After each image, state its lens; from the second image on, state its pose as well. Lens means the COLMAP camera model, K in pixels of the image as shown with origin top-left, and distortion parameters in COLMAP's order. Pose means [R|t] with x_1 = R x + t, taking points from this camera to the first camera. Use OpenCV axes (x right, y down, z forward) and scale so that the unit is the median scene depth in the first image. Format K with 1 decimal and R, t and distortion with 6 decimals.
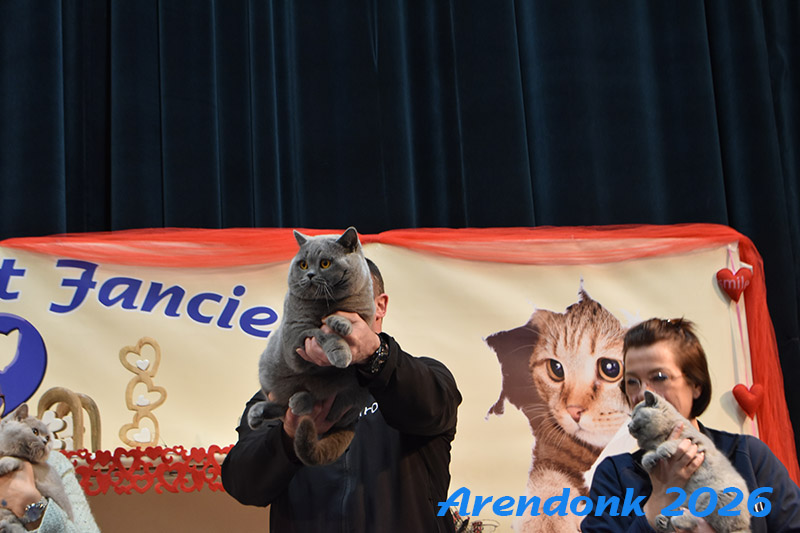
lens RADIAL K [[1595.4, 0, 400.0], [0, 1595.4, 266.5], [0, 0, 1]] dist [0.016633, 0.003770]
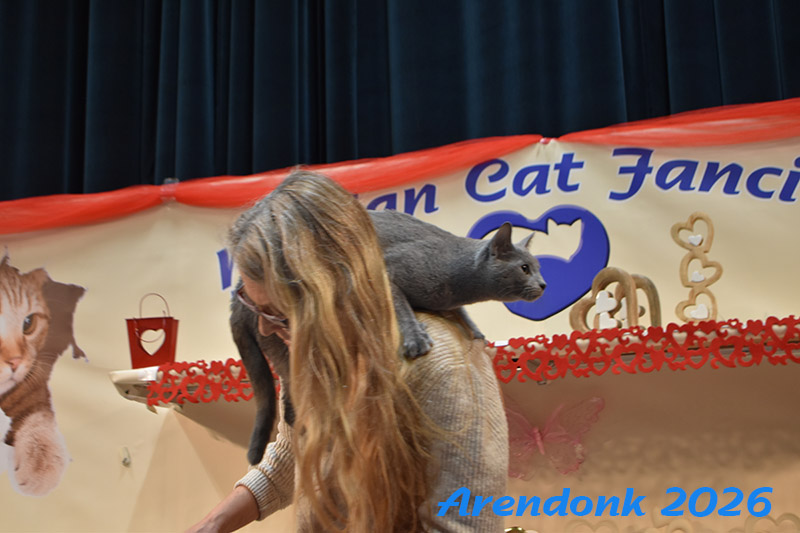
lens RADIAL K [[1254.4, 0, 400.0], [0, 1254.4, 266.5], [0, 0, 1]] dist [0.007713, -0.041451]
pose [[0.887891, -0.066560, -0.455214, 0.025114], [0.079525, 0.996789, 0.009366, 0.052309], [0.453129, -0.044517, 0.890333, 0.218223]]
